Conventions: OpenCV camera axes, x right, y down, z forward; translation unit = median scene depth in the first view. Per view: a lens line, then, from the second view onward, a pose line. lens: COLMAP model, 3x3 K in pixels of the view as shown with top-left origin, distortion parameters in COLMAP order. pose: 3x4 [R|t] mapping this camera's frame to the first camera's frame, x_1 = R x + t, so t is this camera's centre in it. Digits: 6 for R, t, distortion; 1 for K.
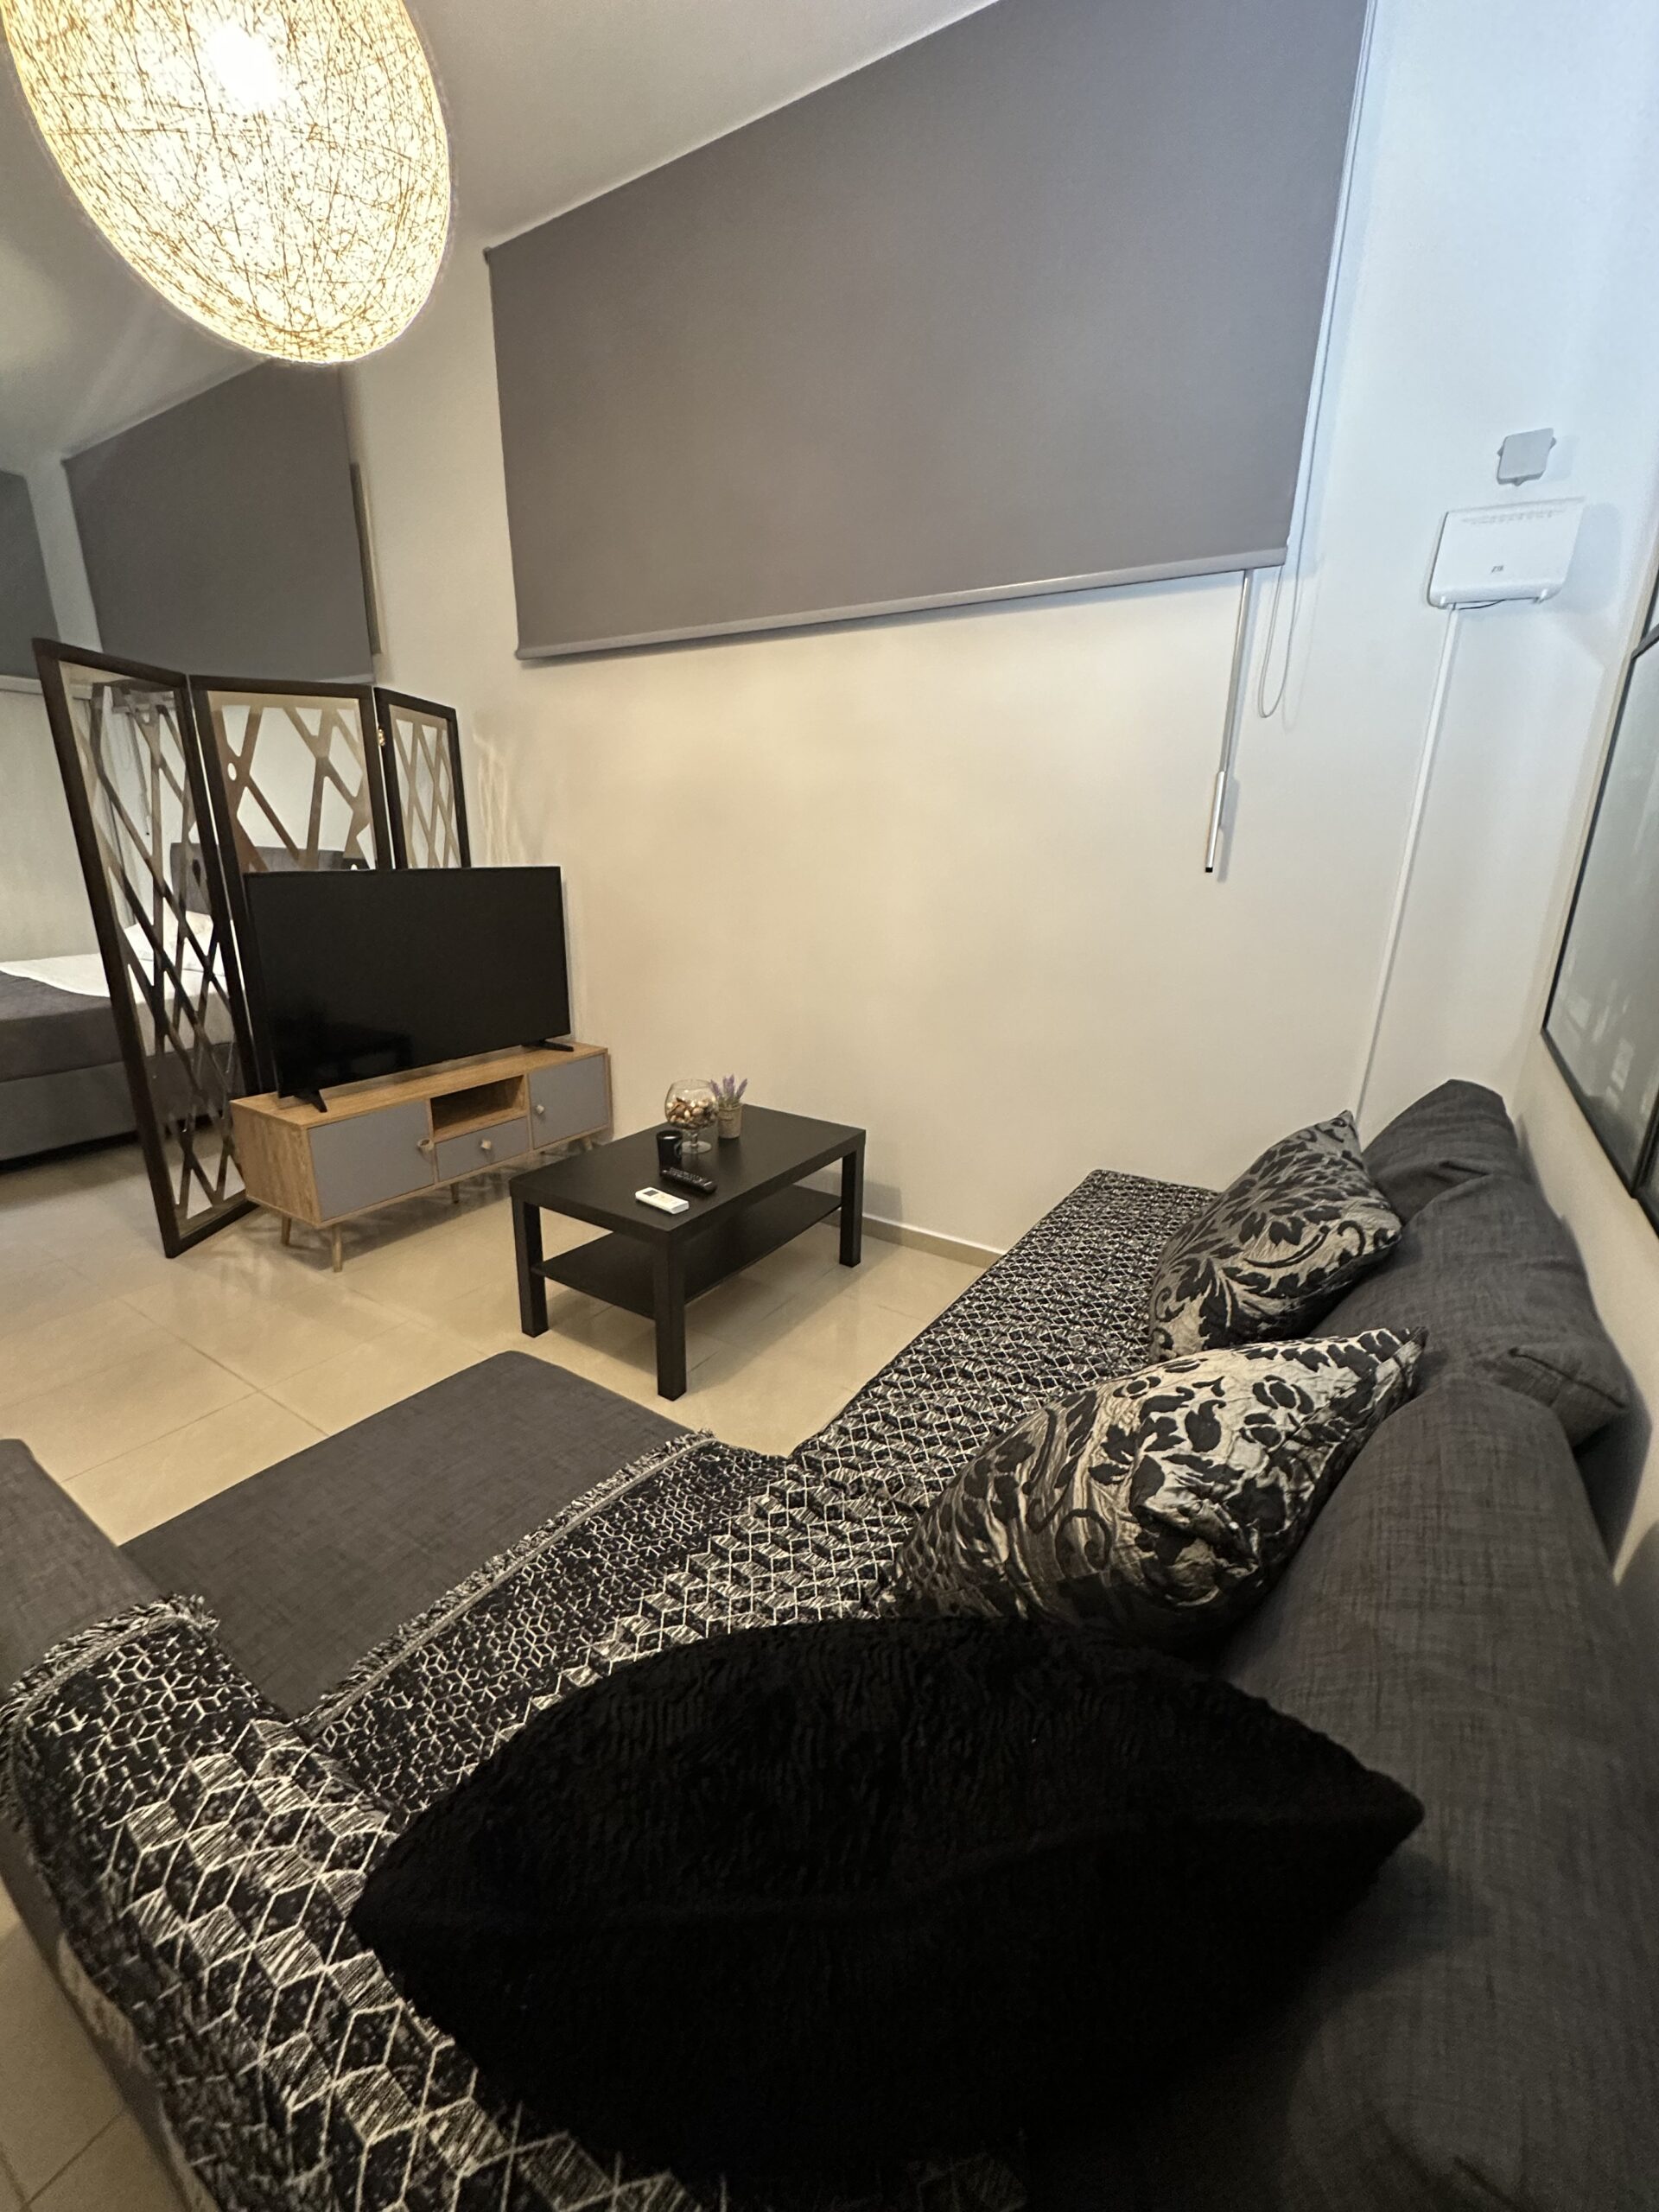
lens RADIAL K [[885.5, 0, 829.5], [0, 885.5, 1106.0], [0, 0, 1]] dist [-0.001018, 0.000419]
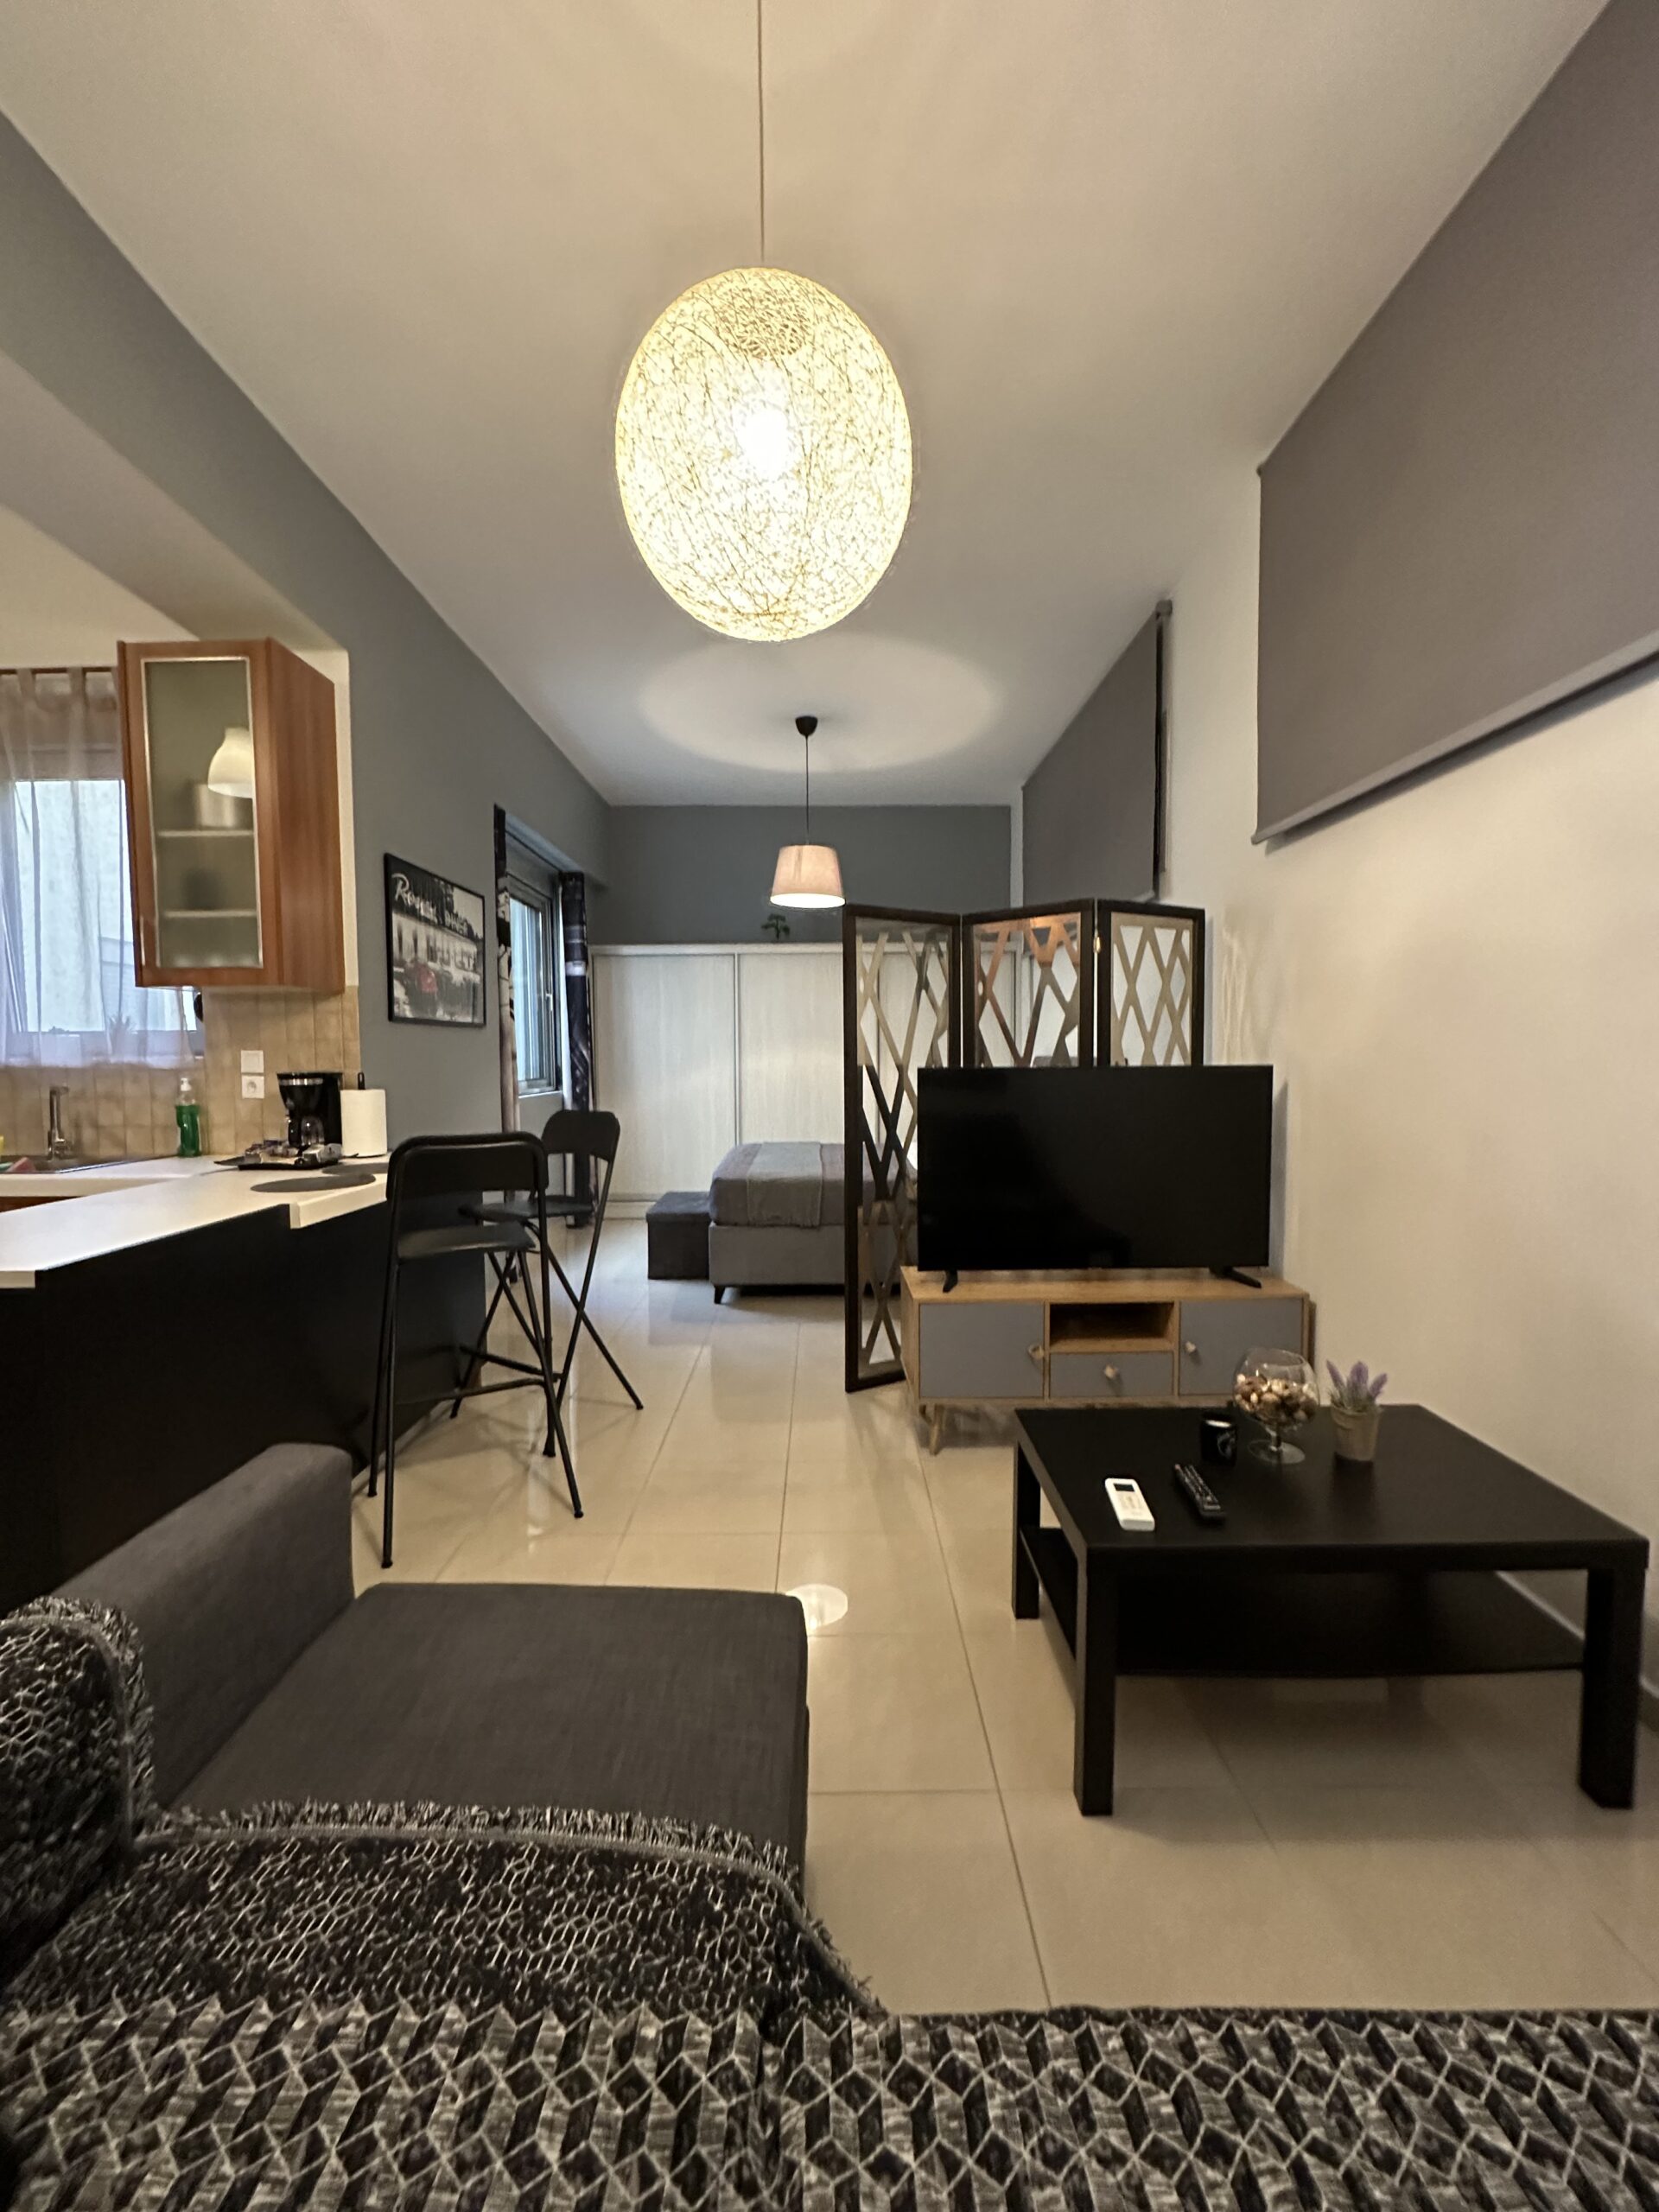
lens RADIAL K [[885.5, 0, 829.5], [0, 885.5, 1106.0], [0, 0, 1]] dist [-0.001018, 0.000419]
pose [[0.535943, 0.022225, -0.843962, 0.216740], [-0.223965, 0.967580, -0.116745, -0.051349], [0.814005, 0.251587, 0.523545, 0.285639]]
